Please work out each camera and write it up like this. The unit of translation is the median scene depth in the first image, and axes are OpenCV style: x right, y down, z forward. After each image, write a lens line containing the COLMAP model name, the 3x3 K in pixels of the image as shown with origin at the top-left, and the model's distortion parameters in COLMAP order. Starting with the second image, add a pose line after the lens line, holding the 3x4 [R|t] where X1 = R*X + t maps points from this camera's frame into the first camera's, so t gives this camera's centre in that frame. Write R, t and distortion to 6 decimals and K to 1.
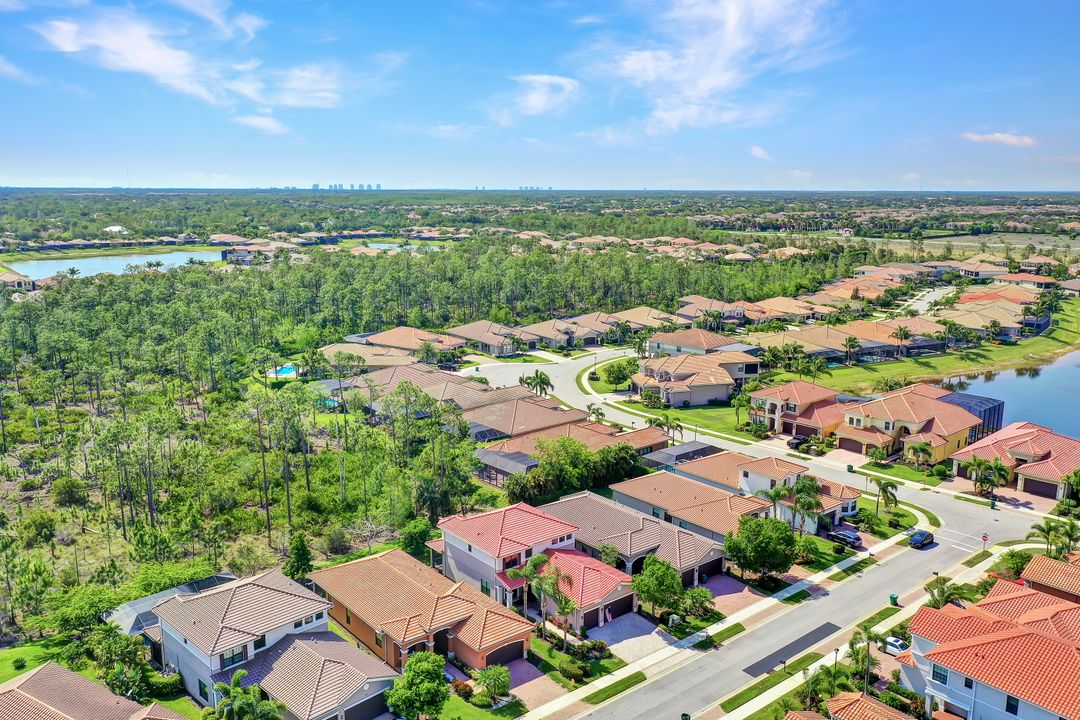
lens RADIAL K [[862.4, 0, 540.0], [0, 862.4, 360.0], [0, 0, 1]] dist [-0.001768, -0.001870]
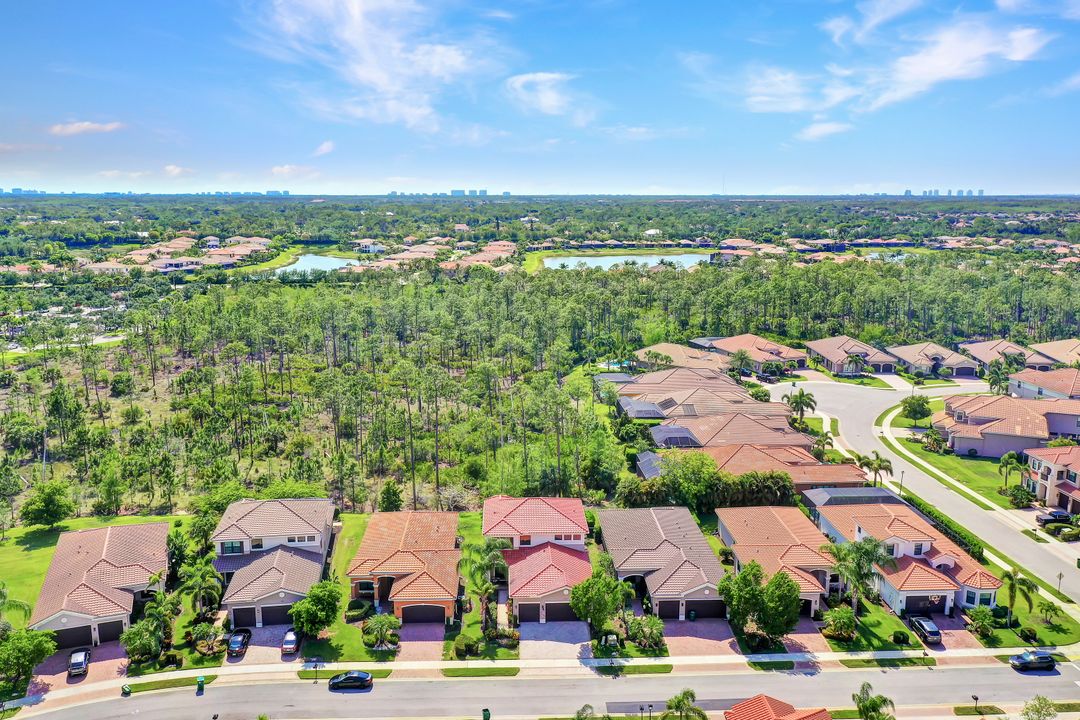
lens RADIAL K [[862.4, 0, 540.0], [0, 862.4, 360.0], [0, 0, 1]] dist [-0.001768, -0.001870]
pose [[0.795396, 0.109180, -0.596175, 0.401298], [-0.113558, 0.993067, 0.030359, -0.019531], [0.595357, 0.043553, 0.802280, 0.103006]]
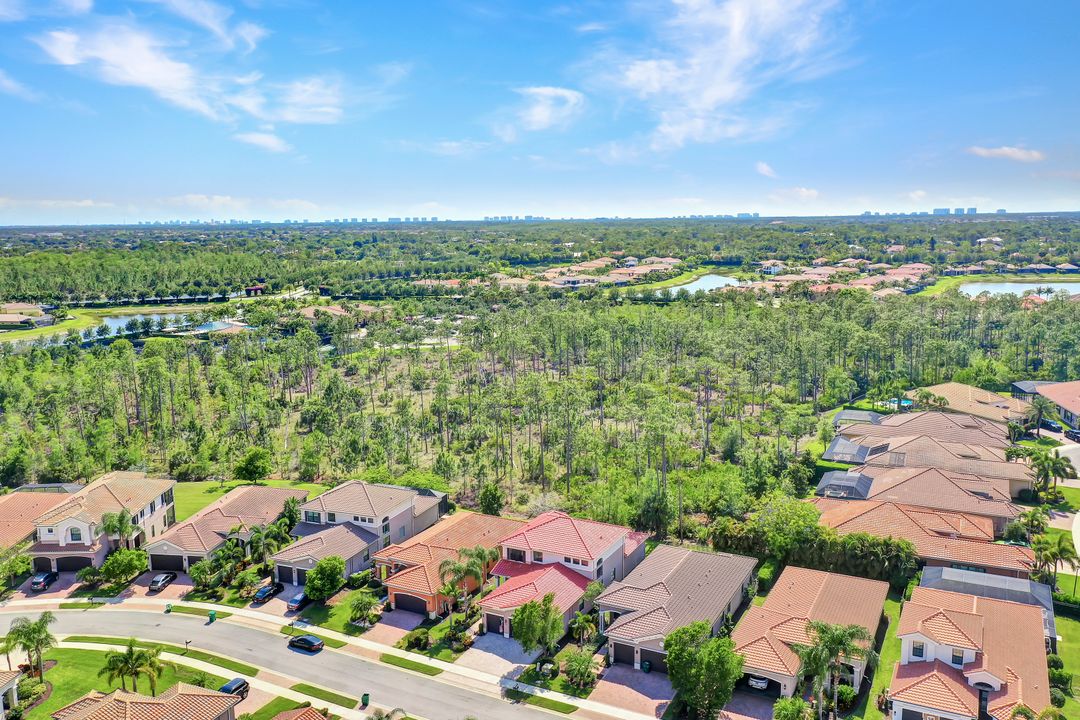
lens RADIAL K [[862.4, 0, 540.0], [0, 862.4, 360.0], [0, 0, 1]] dist [-0.001768, -0.001870]
pose [[0.381415, 0.135674, -0.914393, 0.611490], [-0.159902, 0.983943, 0.079294, -0.065045], [0.910469, 0.115969, 0.396986, 0.368007]]
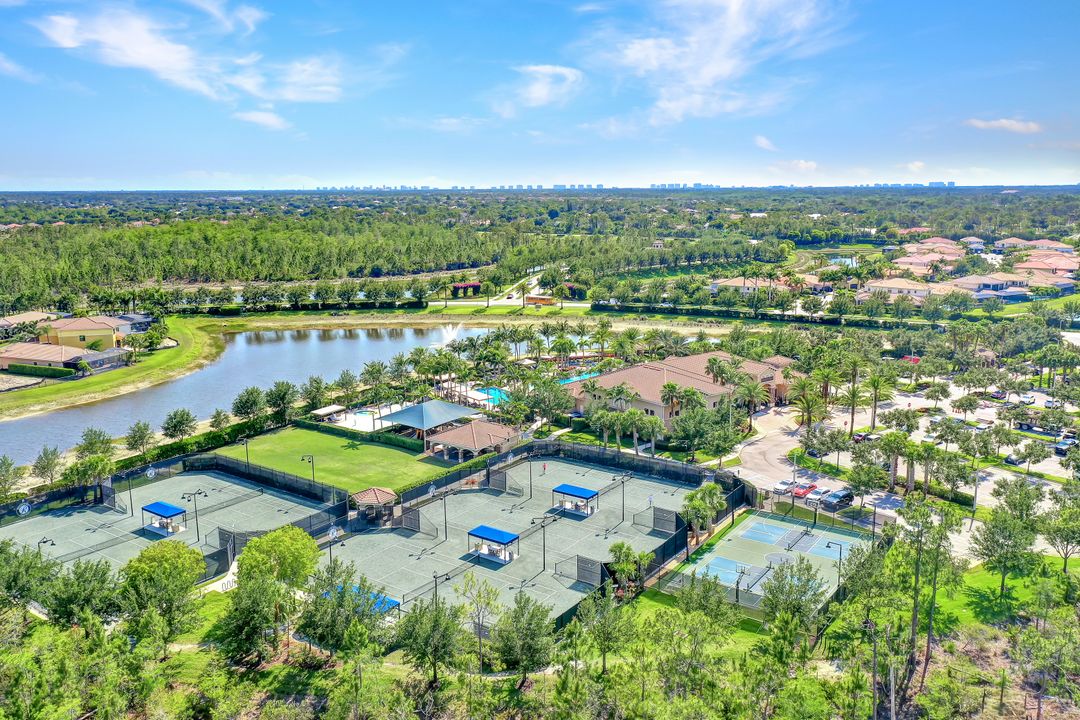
lens RADIAL K [[862.4, 0, 540.0], [0, 862.4, 360.0], [0, 0, 1]] dist [-0.001768, -0.001870]
pose [[0.206946, 0.180855, -0.961491, -0.882252], [-0.176969, 0.973474, 0.145019, -0.057232], [0.962214, 0.140143, 0.233463, 0.366331]]
